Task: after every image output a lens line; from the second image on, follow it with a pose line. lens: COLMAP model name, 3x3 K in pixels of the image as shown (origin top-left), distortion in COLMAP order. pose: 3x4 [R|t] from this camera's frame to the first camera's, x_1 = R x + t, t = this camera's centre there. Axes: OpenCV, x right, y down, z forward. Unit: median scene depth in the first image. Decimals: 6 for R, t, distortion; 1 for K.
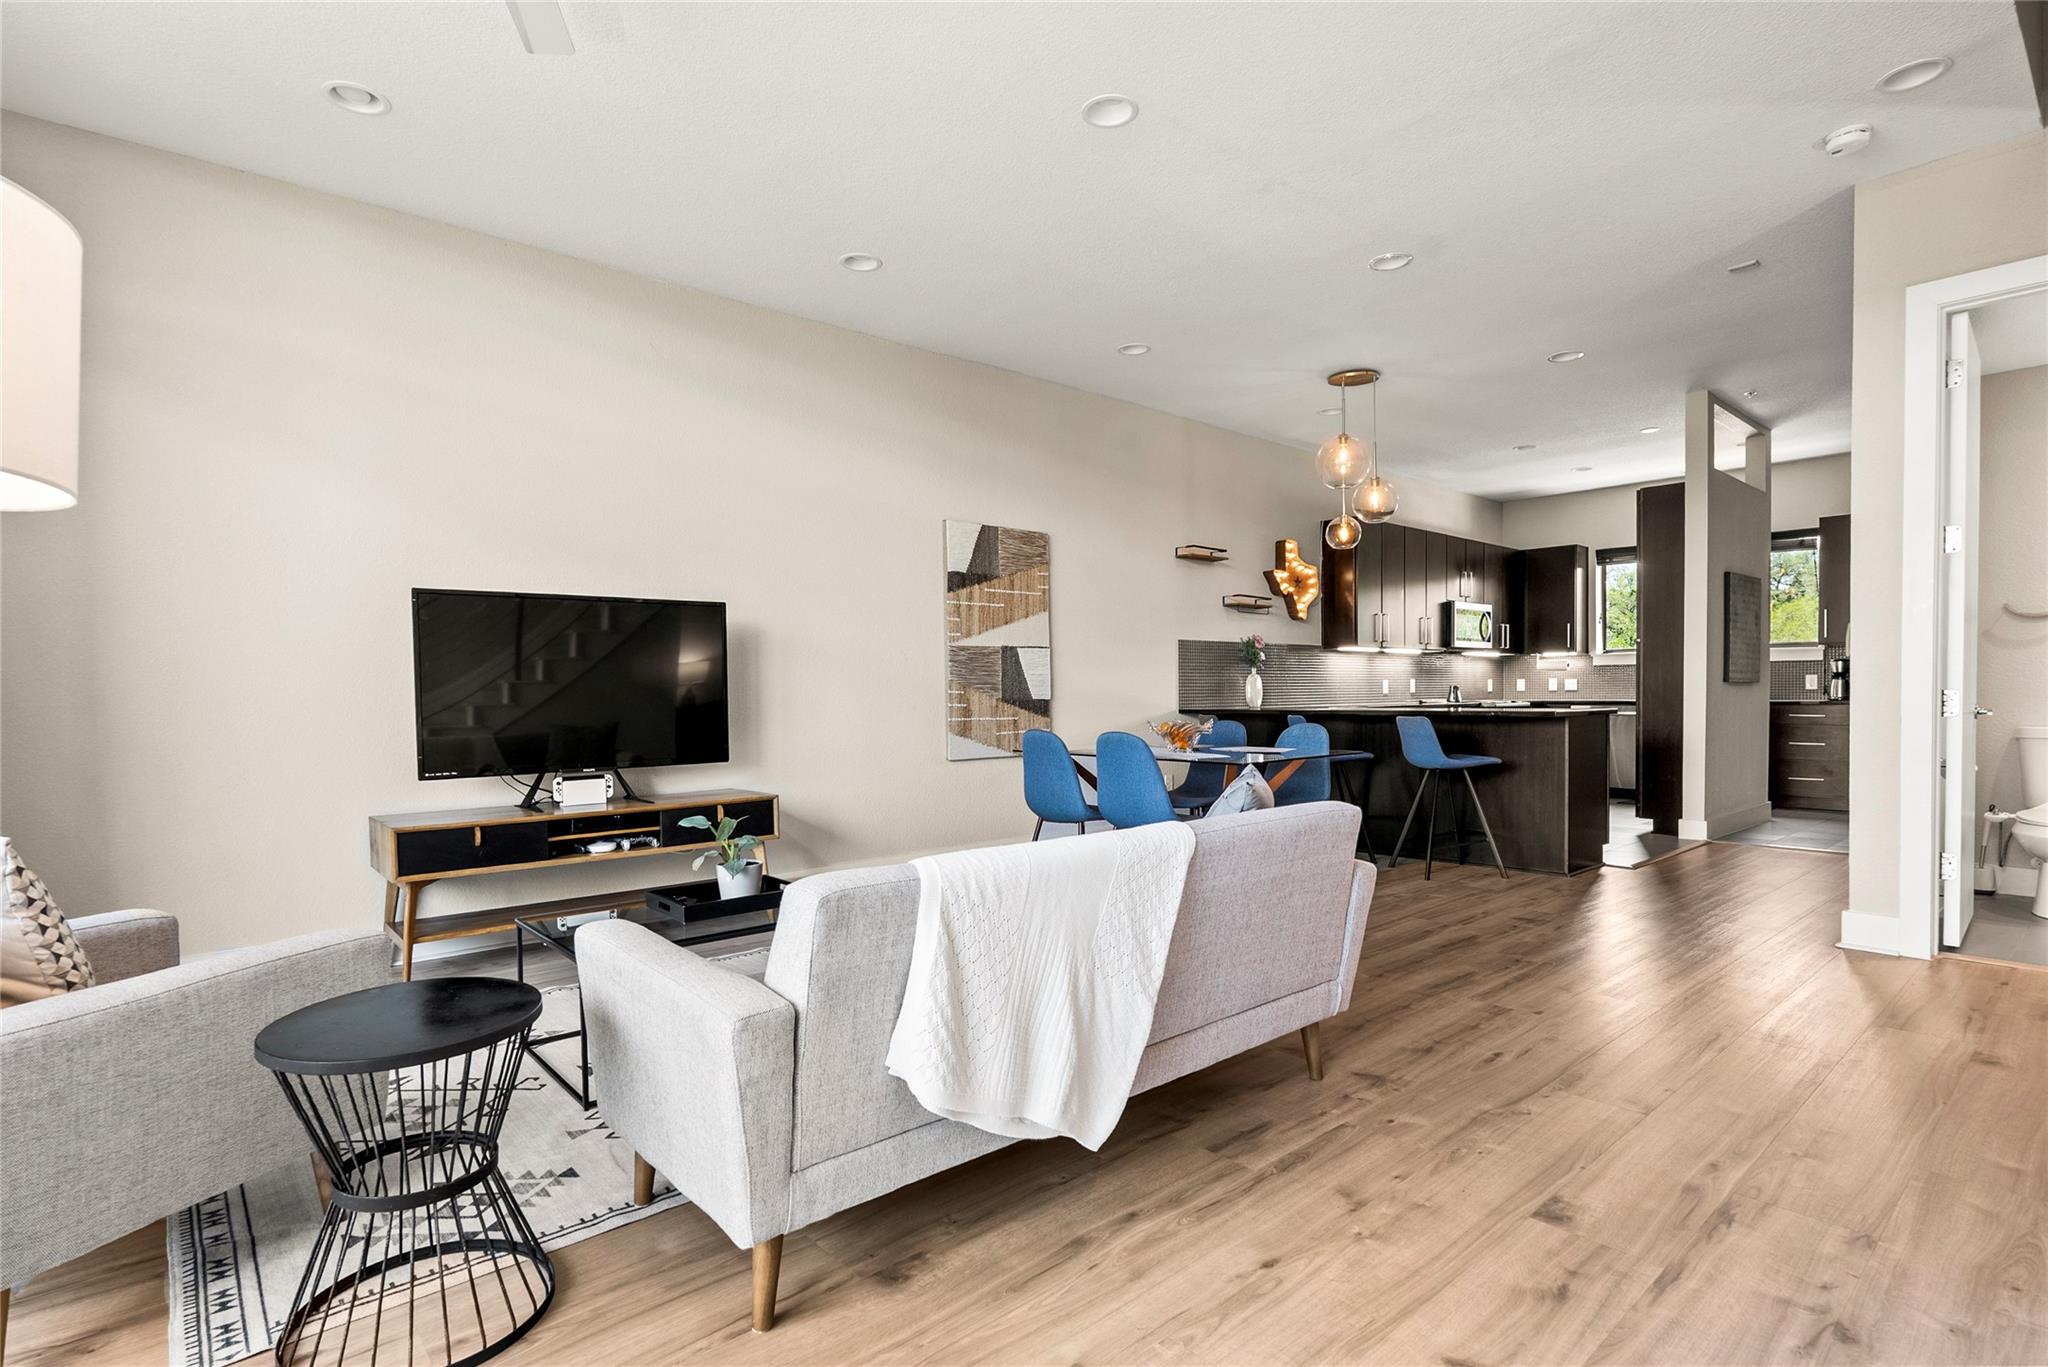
lens RADIAL K [[1006.3, 0, 1021.4], [0, 1006.3, 718.0], [0, 0, 1]] dist [0.001368, 0.000436]
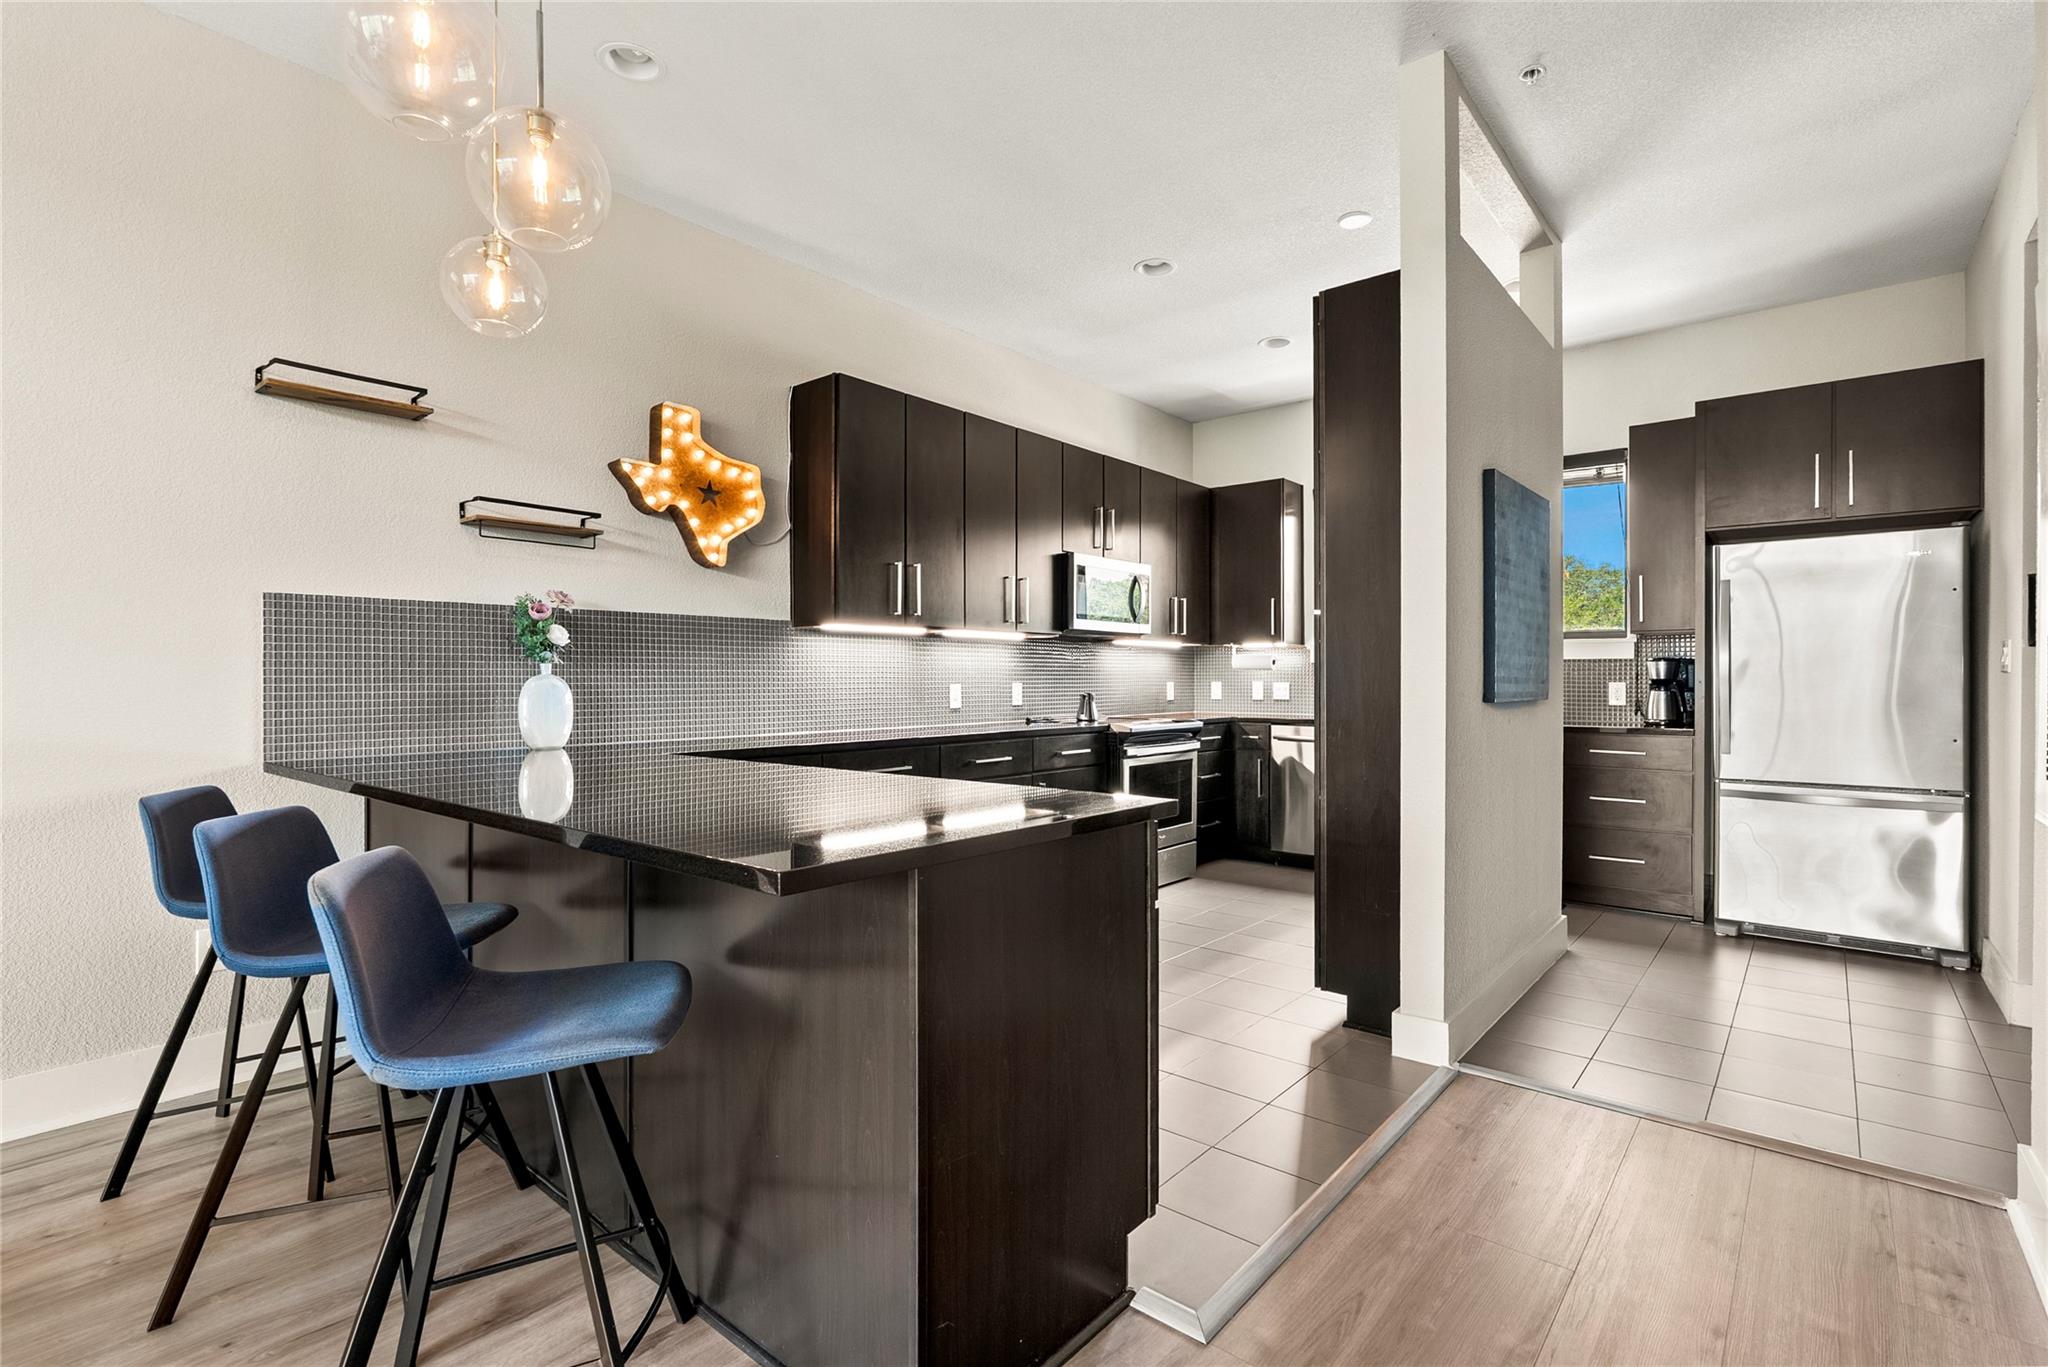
lens RADIAL K [[921.2, 0, 1024.0], [0, 921.2, 683.5], [0, 0, 1]] dist [-0.003590, -0.000136]
pose [[0.990880, 0.008039, 0.134510, 0.352771], [-0.005150, 0.999749, -0.021811, -0.028642], [-0.134651, 0.020920, 0.990672, 0.498543]]
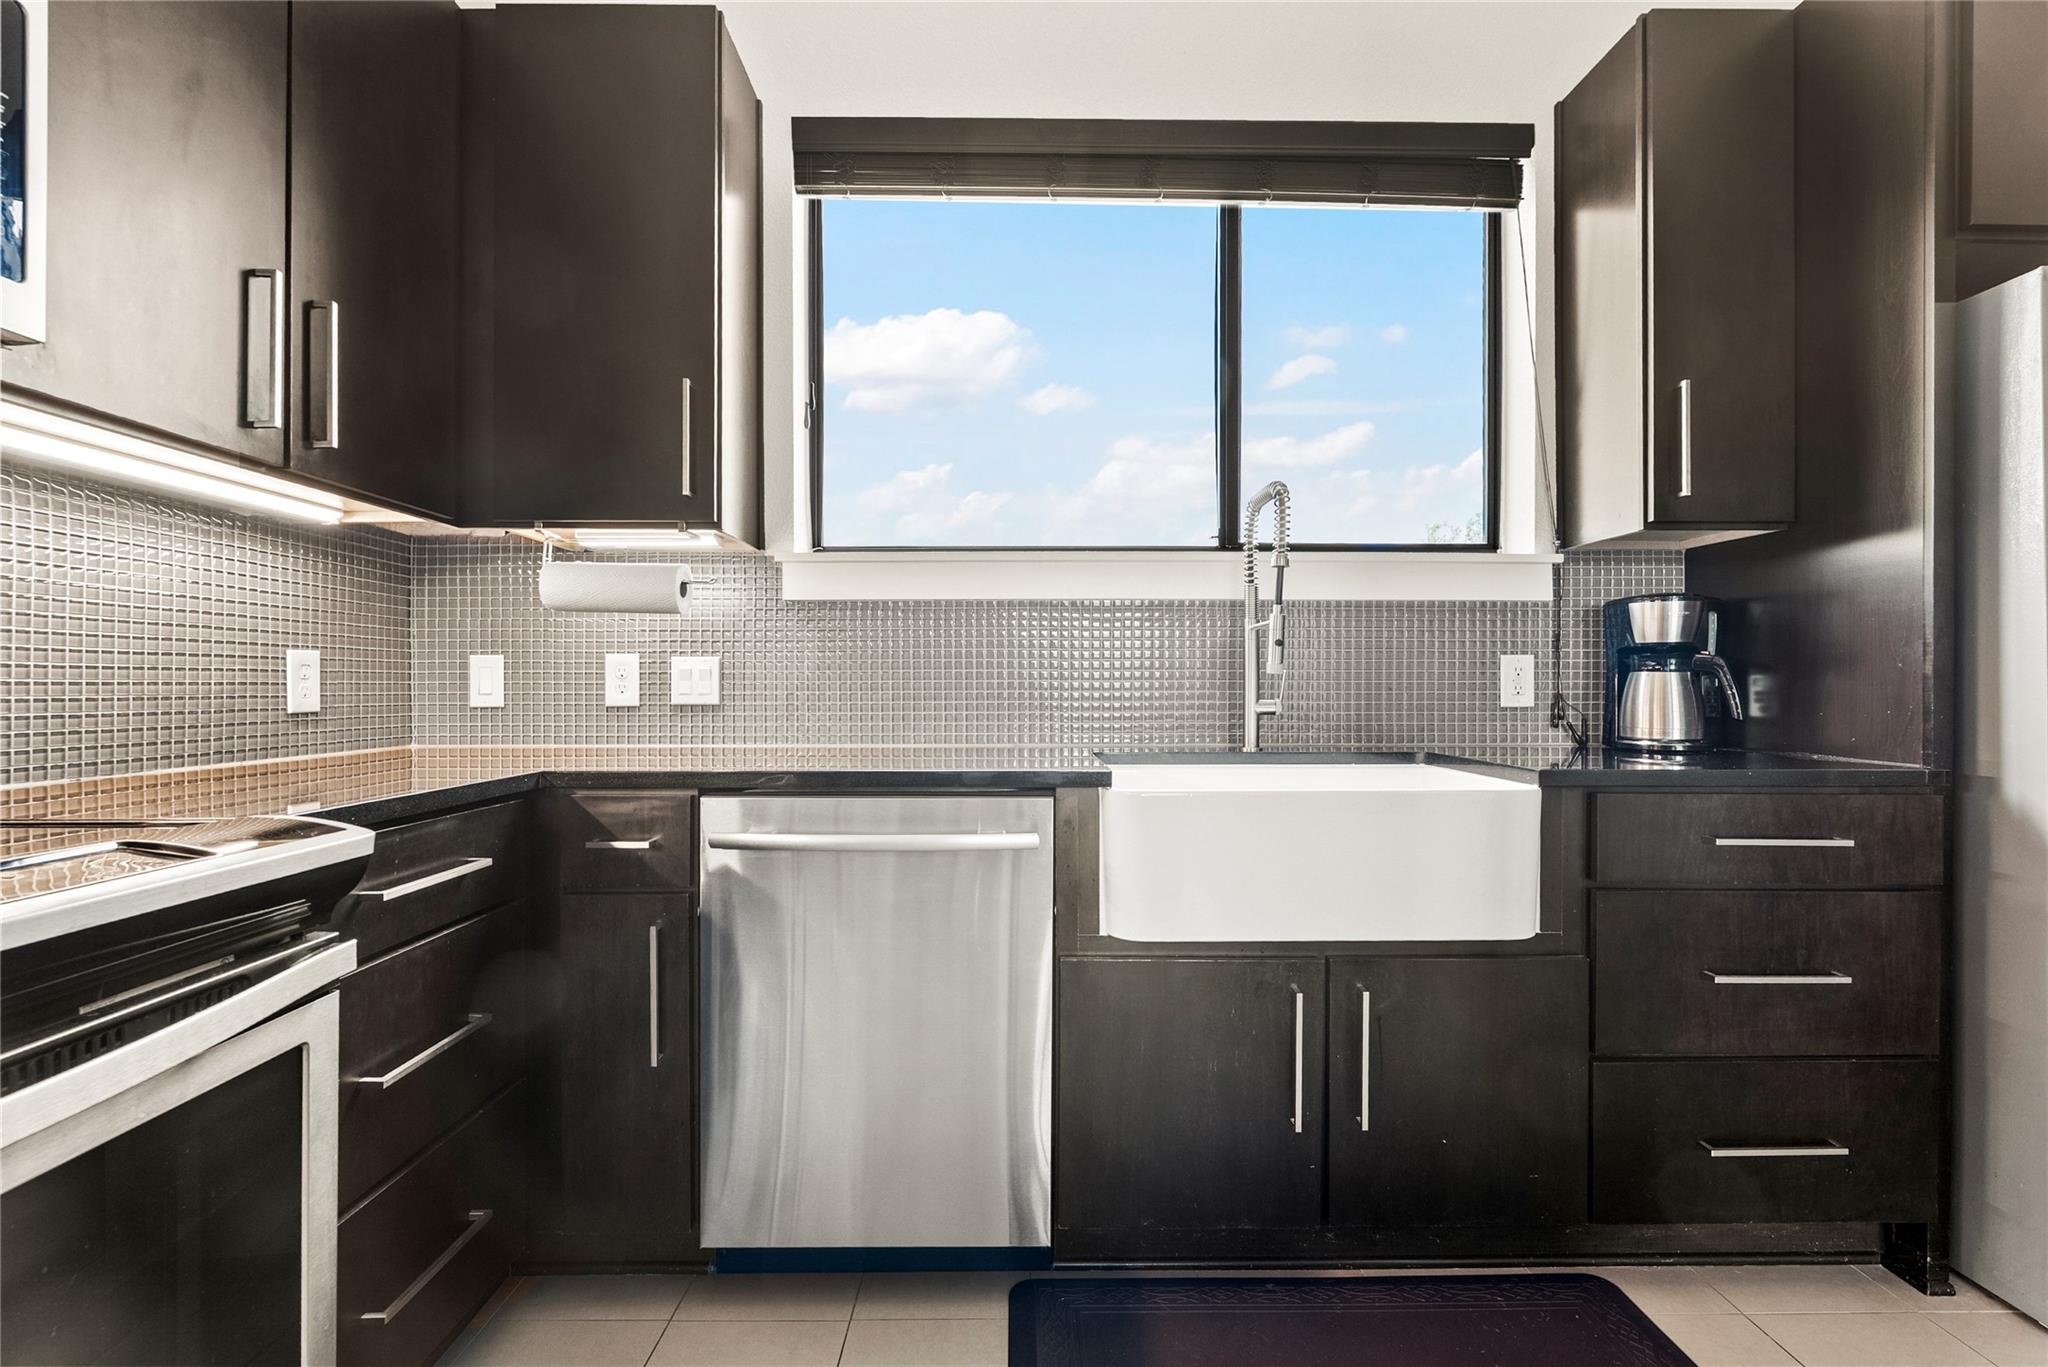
lens RADIAL K [[921.2, 0, 1024.0], [0, 921.2, 683.5], [0, 0, 1]] dist [-0.003590, -0.000136]
pose [[0.657473, 0.015951, 0.753309, 0.523533], [0.013203, 0.999378, -0.032685, -0.029600], [-0.753363, 0.031435, 0.656854, 0.965448]]
